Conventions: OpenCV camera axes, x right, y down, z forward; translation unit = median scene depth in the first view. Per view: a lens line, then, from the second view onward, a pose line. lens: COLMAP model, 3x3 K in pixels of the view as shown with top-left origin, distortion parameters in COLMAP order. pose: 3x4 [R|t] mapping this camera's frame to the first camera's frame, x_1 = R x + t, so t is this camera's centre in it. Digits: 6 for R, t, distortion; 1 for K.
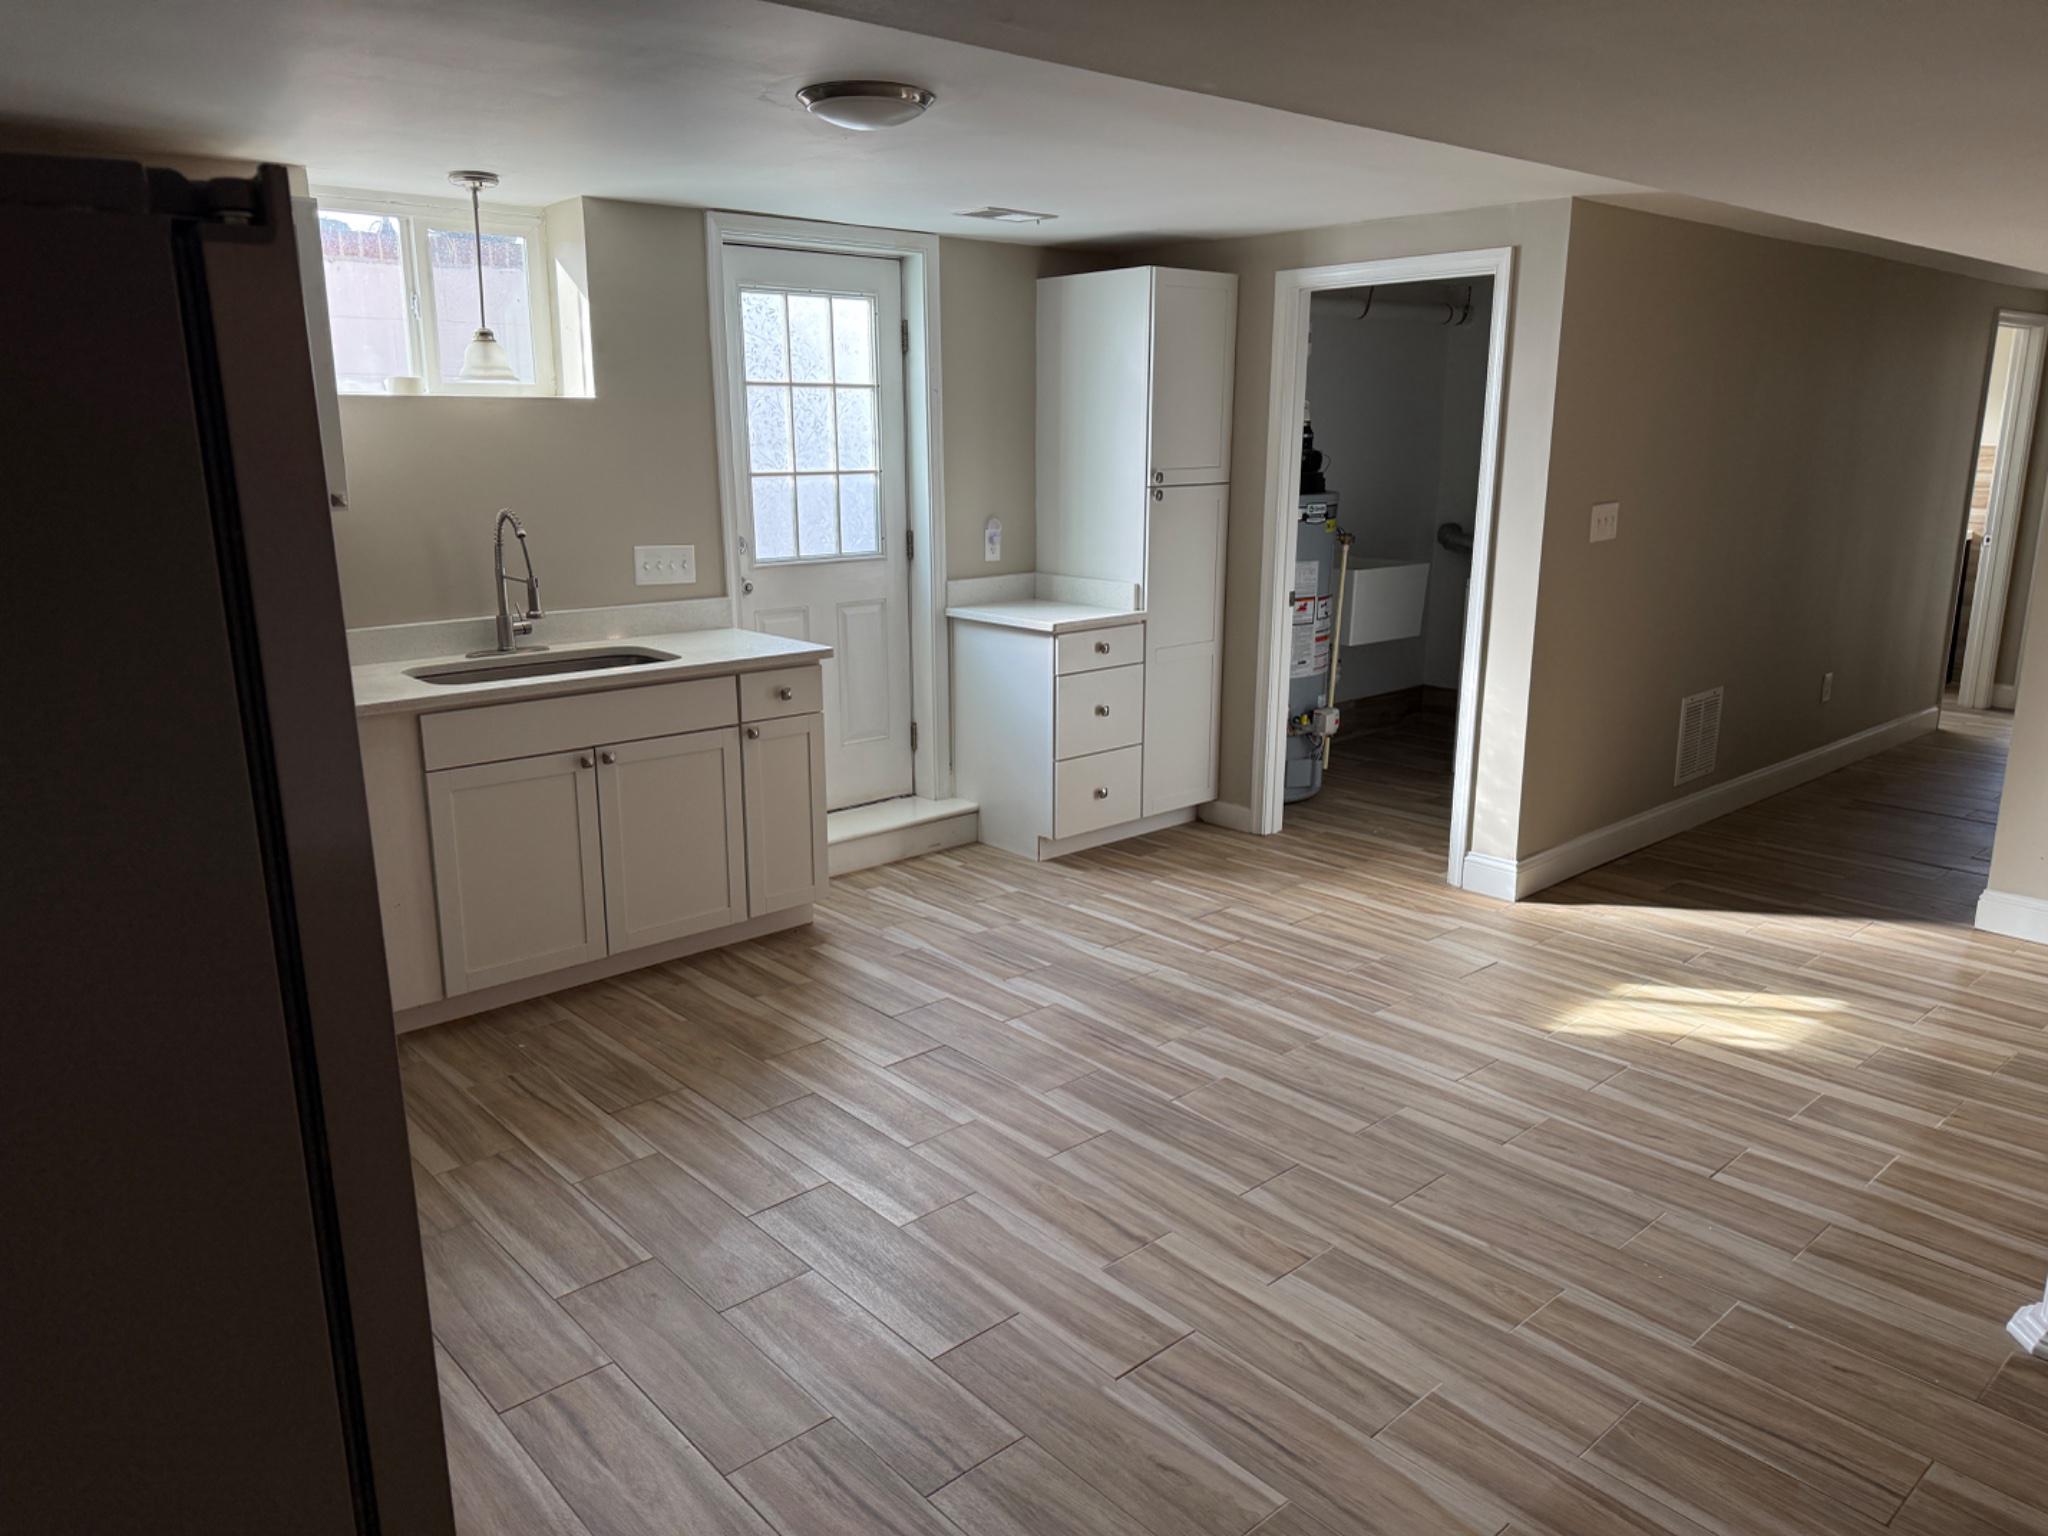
lens RADIAL K [[1415.5, 0, 1013.0], [0, 1415.5, 766.0], [0, 0, 1]] dist [0.141616, -0.218844]
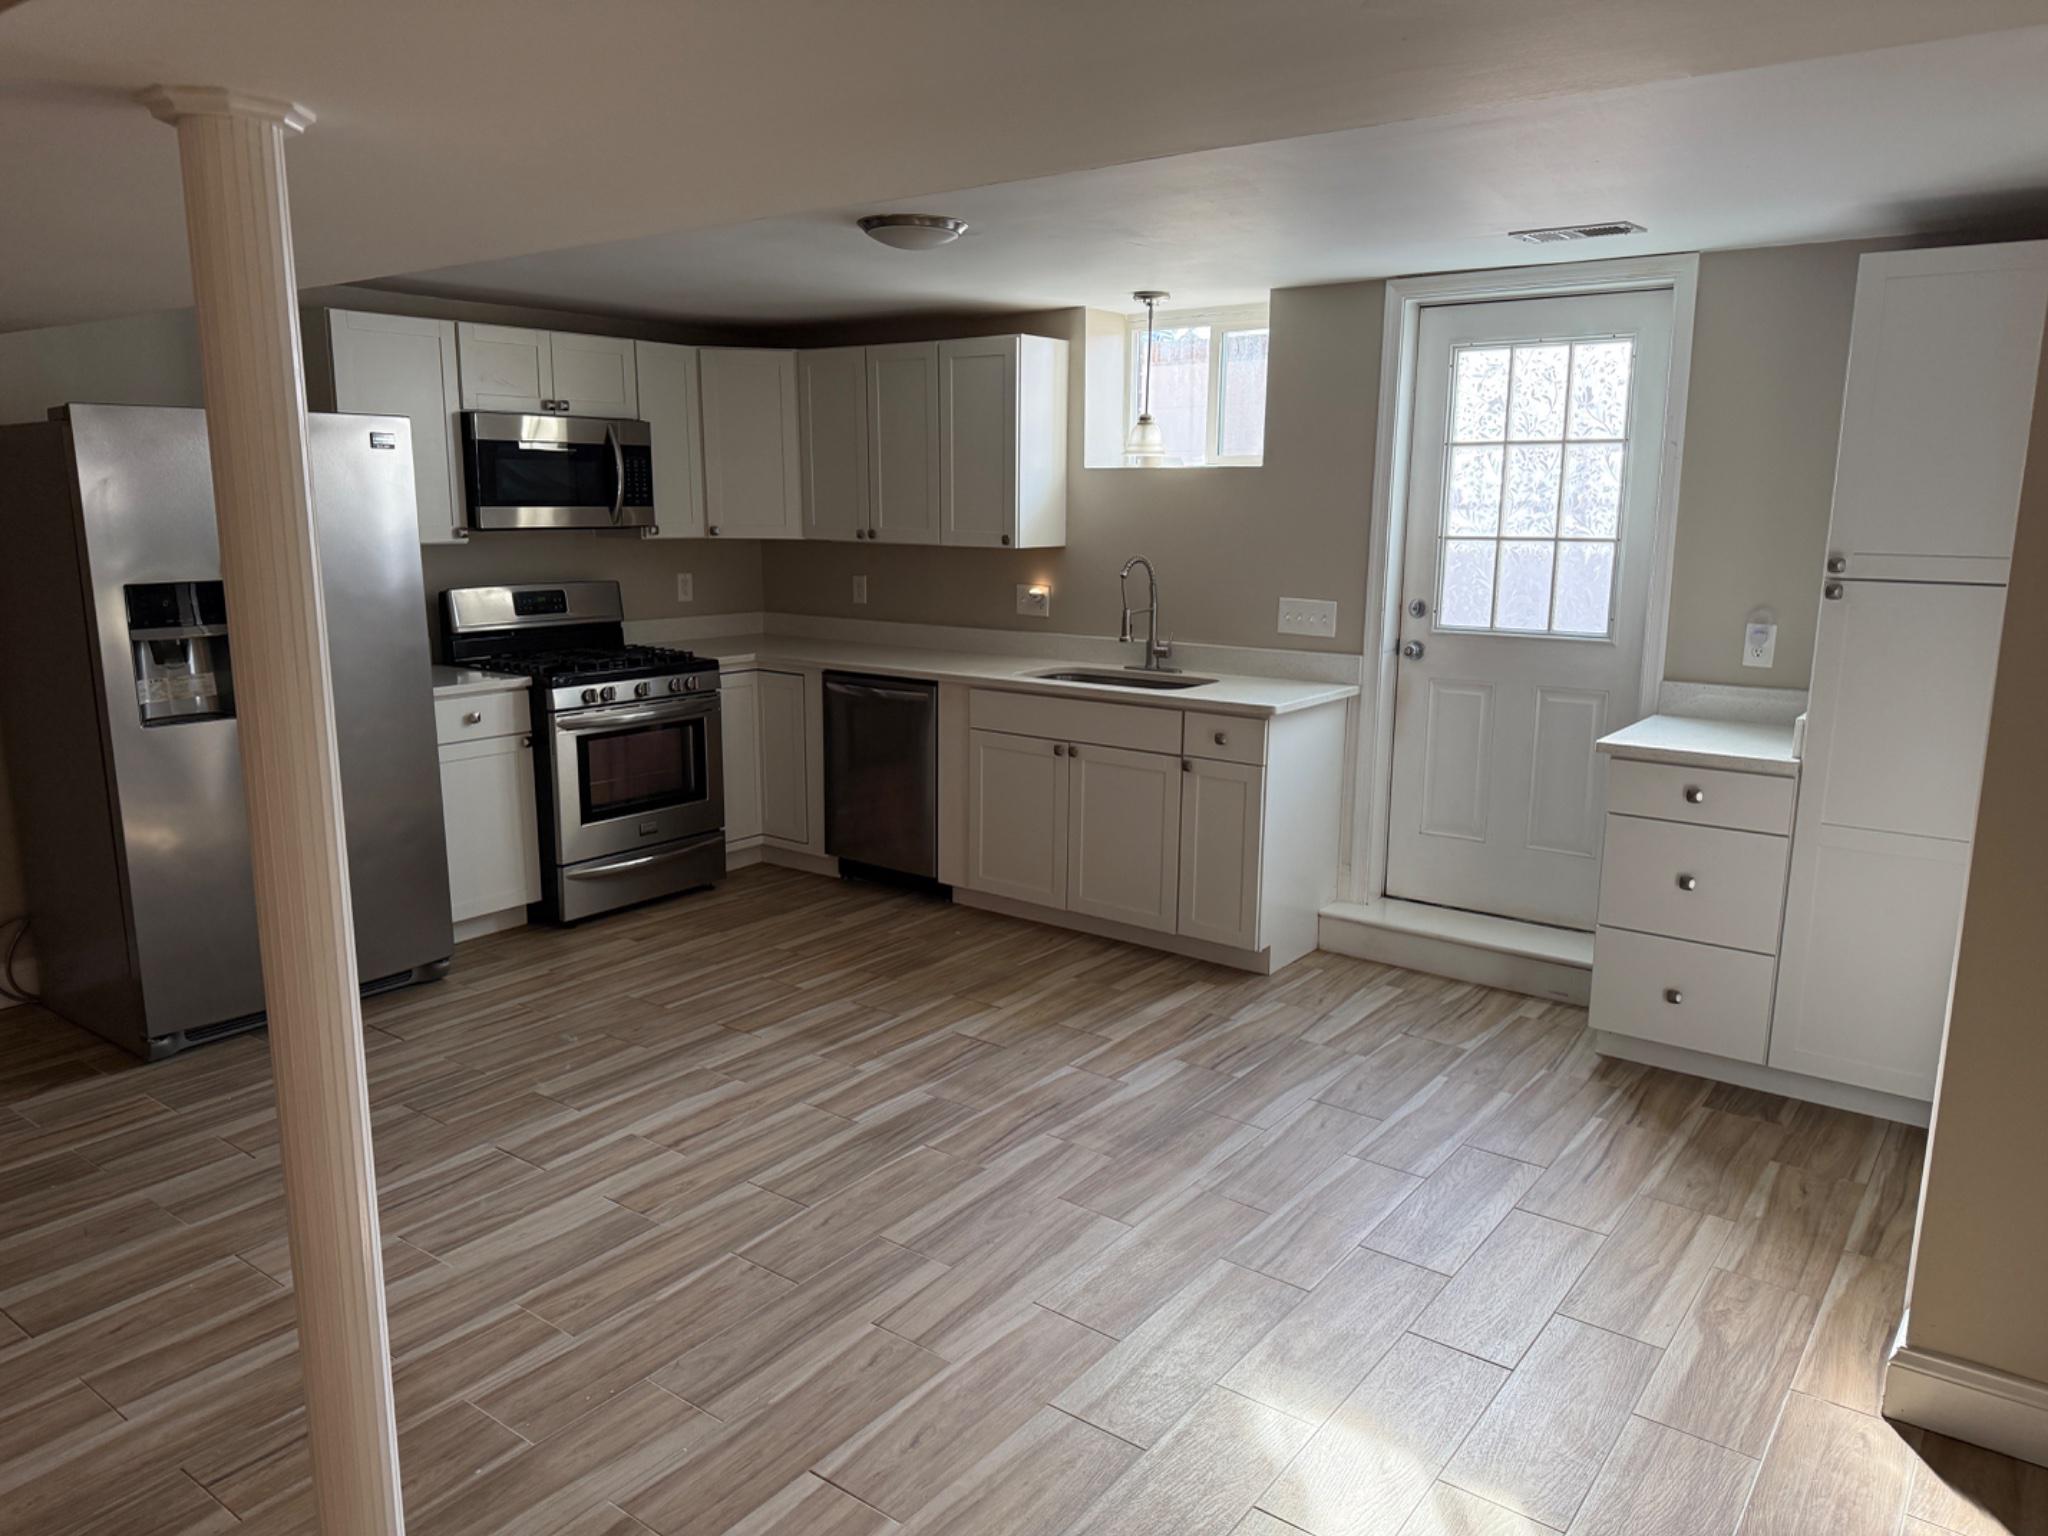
lens RADIAL K [[1415.5, 0, 1013.0], [0, 1415.5, 766.0], [0, 0, 1]] dist [0.141616, -0.218844]
pose [[0.196579, 0.189596, -0.961982, 0.805864], [-0.232370, 0.962183, 0.142152, -0.141175], [0.952555, 0.195592, 0.233202, 0.591925]]
